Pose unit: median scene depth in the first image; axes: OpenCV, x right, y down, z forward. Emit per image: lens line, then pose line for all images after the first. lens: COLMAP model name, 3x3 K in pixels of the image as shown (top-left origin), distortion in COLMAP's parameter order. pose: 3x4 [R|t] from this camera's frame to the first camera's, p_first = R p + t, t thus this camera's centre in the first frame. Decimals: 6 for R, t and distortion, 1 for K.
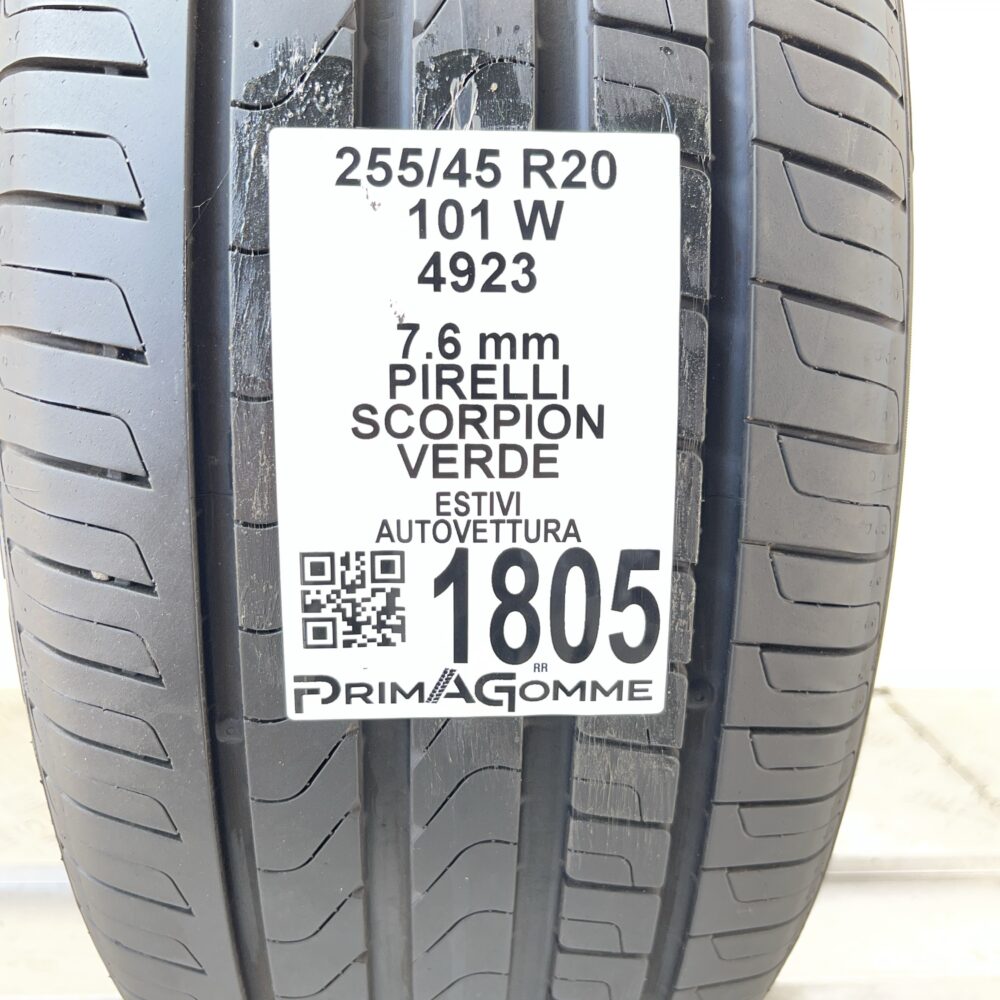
lens RADIAL K [[1184.6, 0, 499.5], [0, 1184.6, 499.0], [0, 0, 1]] dist [0.000668, 0.000000]
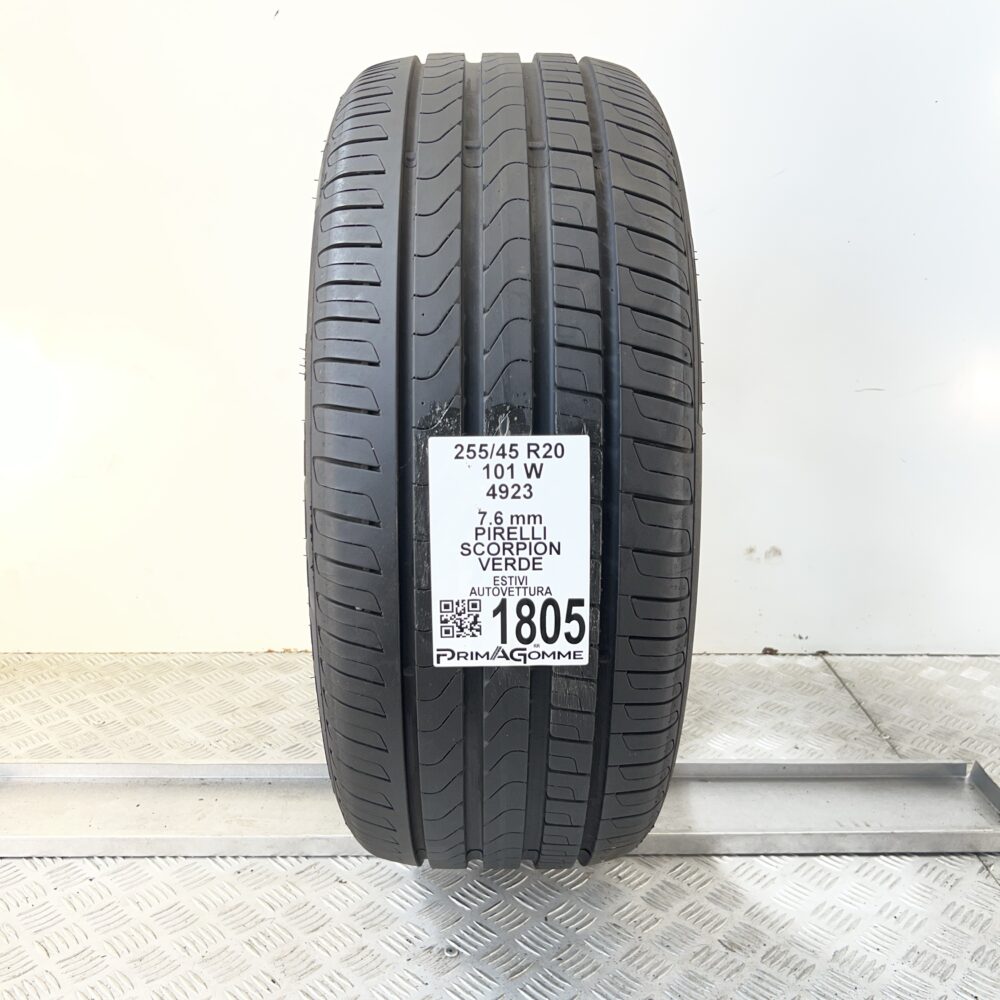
lens RADIAL K [[1184.6, 0, 499.9], [0, 1184.6, 500.8], [0, 0, 1]] dist [0.000668, 0.000000]
pose [[0.999052, -0.003066, -0.043435, 0.068941], [0.004346, 0.999558, 0.029407, -0.237729], [0.043325, -0.029568, 0.998623, -1.492293]]
